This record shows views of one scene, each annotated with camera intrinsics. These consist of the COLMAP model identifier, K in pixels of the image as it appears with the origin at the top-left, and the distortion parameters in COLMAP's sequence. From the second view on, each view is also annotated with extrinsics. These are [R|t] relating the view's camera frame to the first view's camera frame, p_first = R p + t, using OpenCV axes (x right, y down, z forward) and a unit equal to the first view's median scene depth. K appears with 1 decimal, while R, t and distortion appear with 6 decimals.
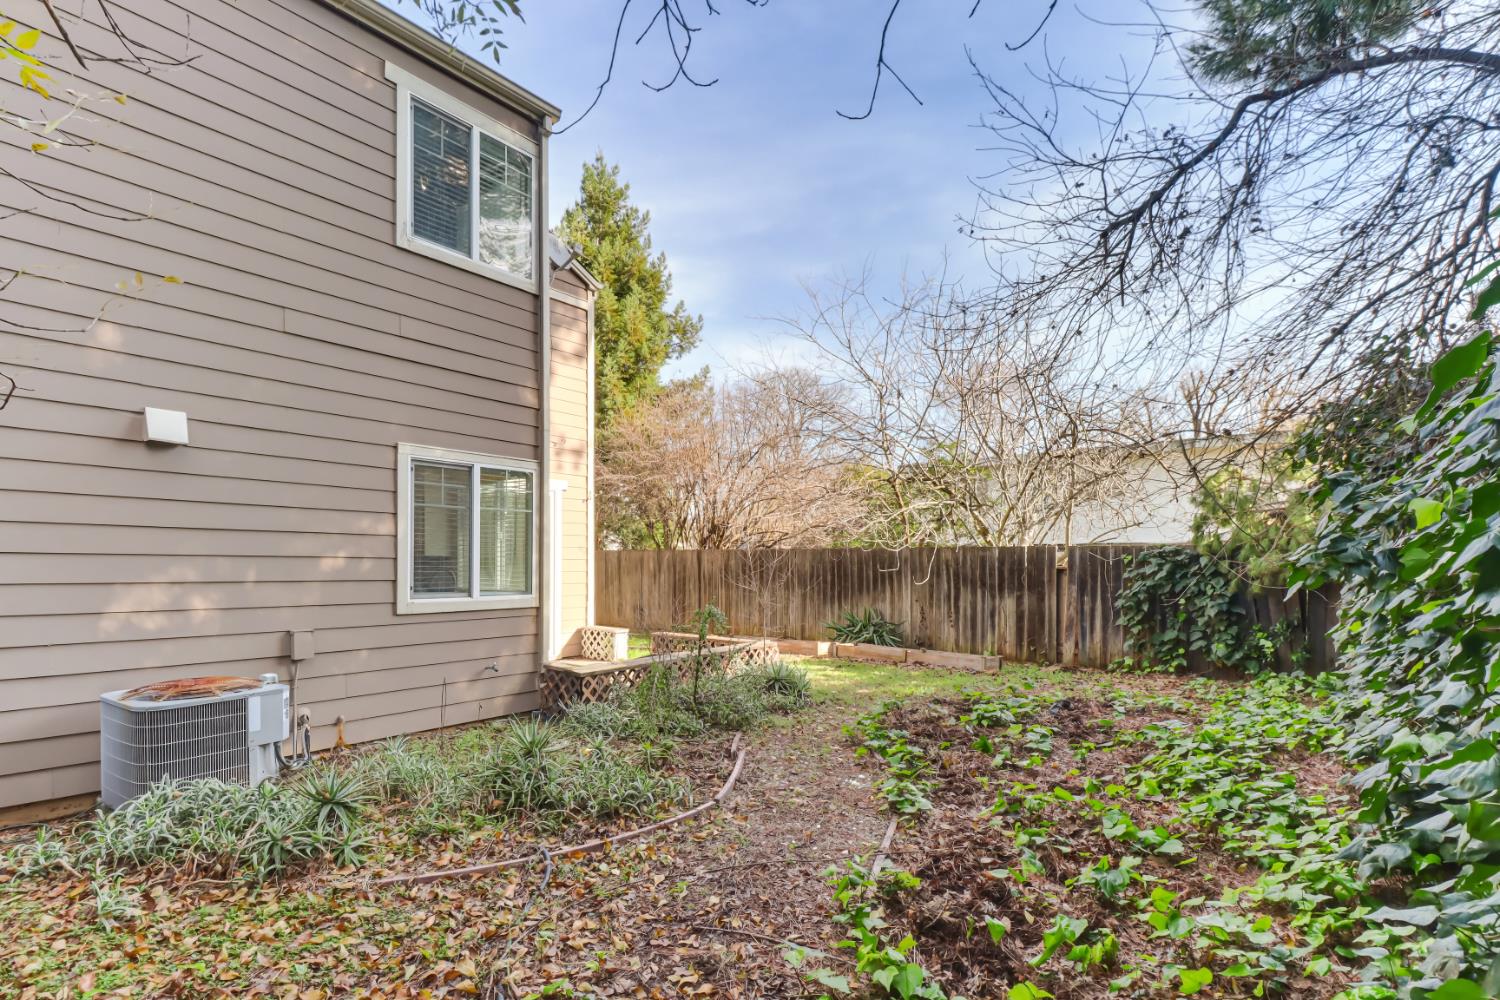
lens RADIAL K [[717.4, 0, 752.2], [0, 717.4, 565.9], [0, 0, 1]] dist [0.001208, 0.000118]
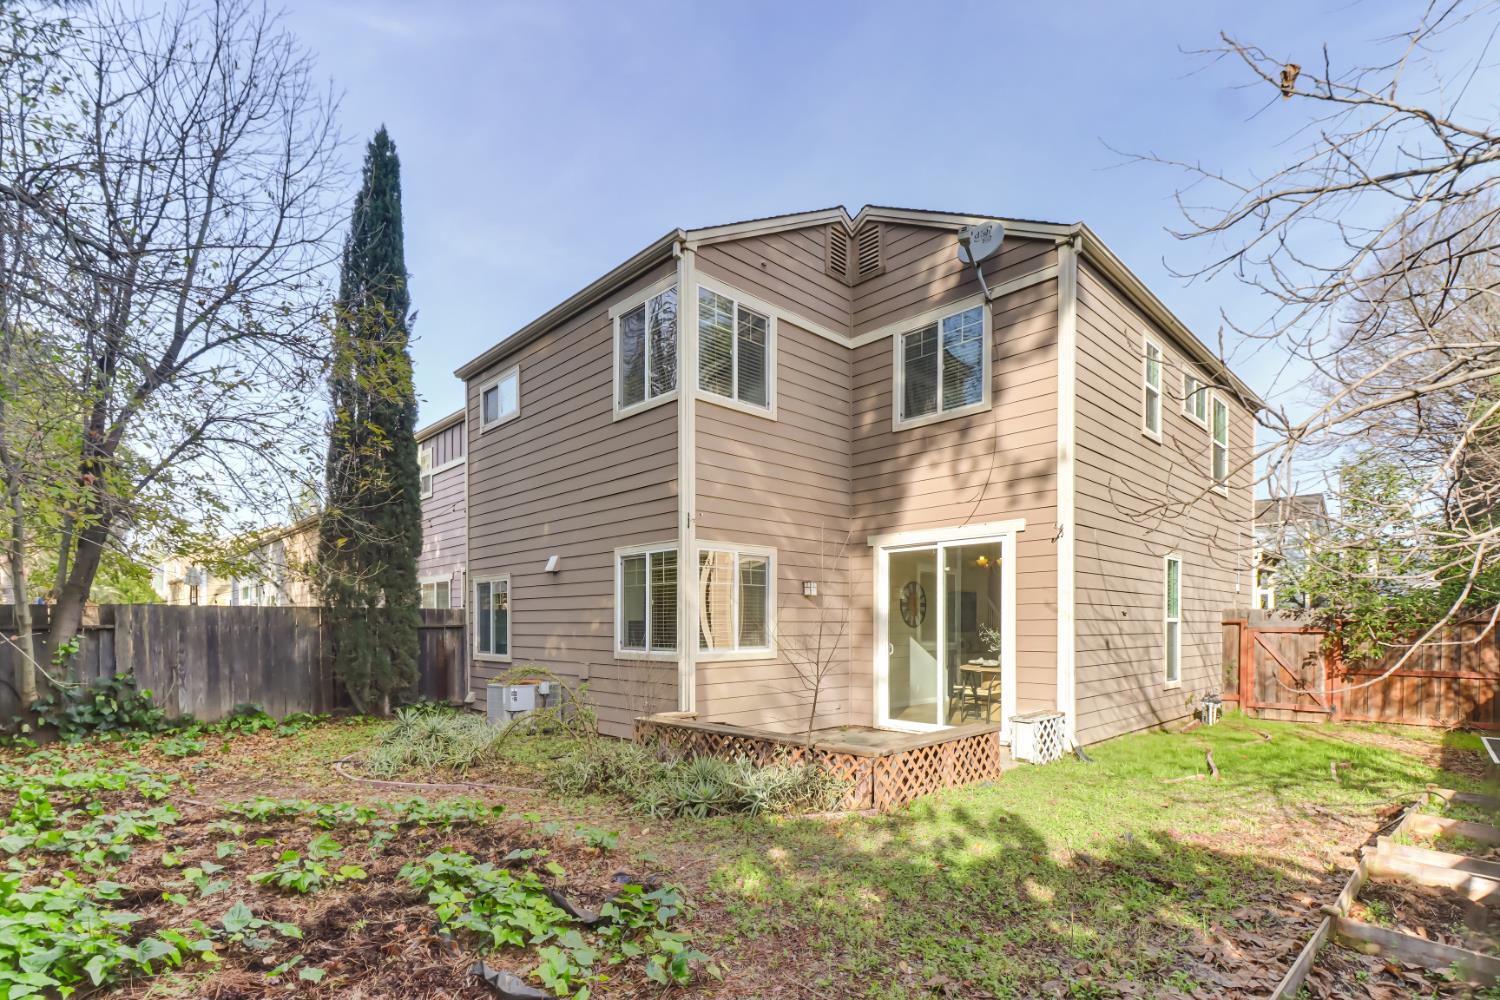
lens RADIAL K [[718.1, 0, 748.4], [0, 718.1, 638.3], [0, 0, 1]] dist [0.003155, -0.000048]
pose [[-0.132883, 0.016152, -0.991000, 0.523655], [-0.002370, 0.999859, 0.016614, -0.001783], [0.991129, 0.004556, -0.132826, 0.769416]]
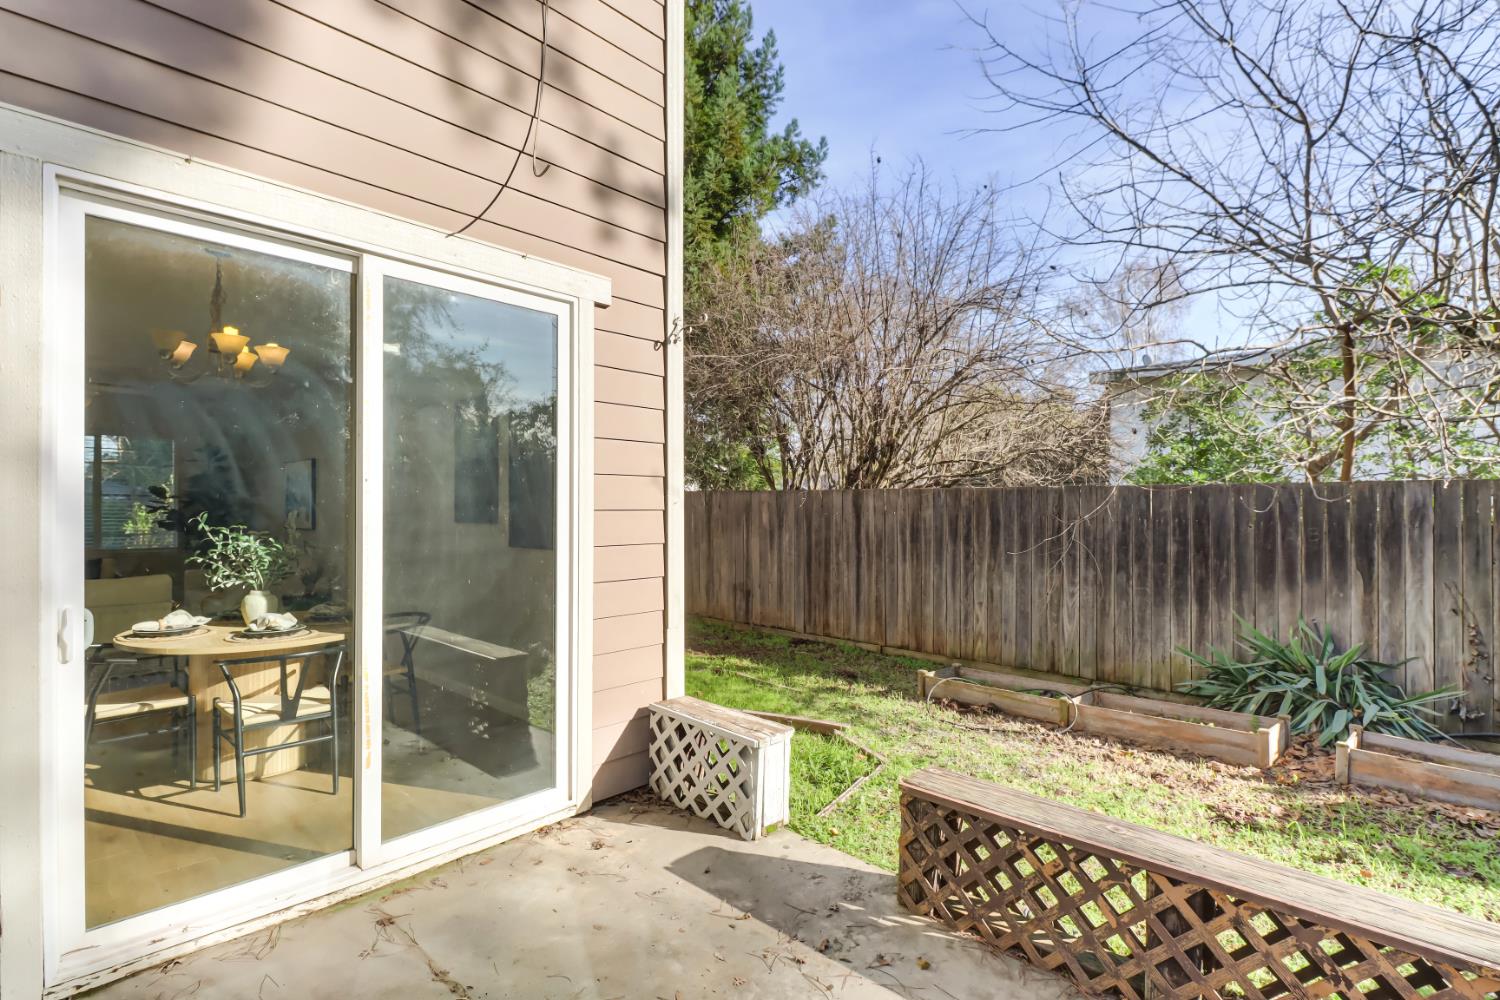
lens RADIAL K [[705.8, 0, 750.0], [0, 705.8, 500.0], [0, 0, 1]] dist [-0.002161, -0.000339]
pose [[0.996551, 0.000711, -0.082985, -0.156778], [-0.001957, 0.999887, -0.014934, -0.009379], [0.082965, 0.015045, 0.996439, 0.643606]]
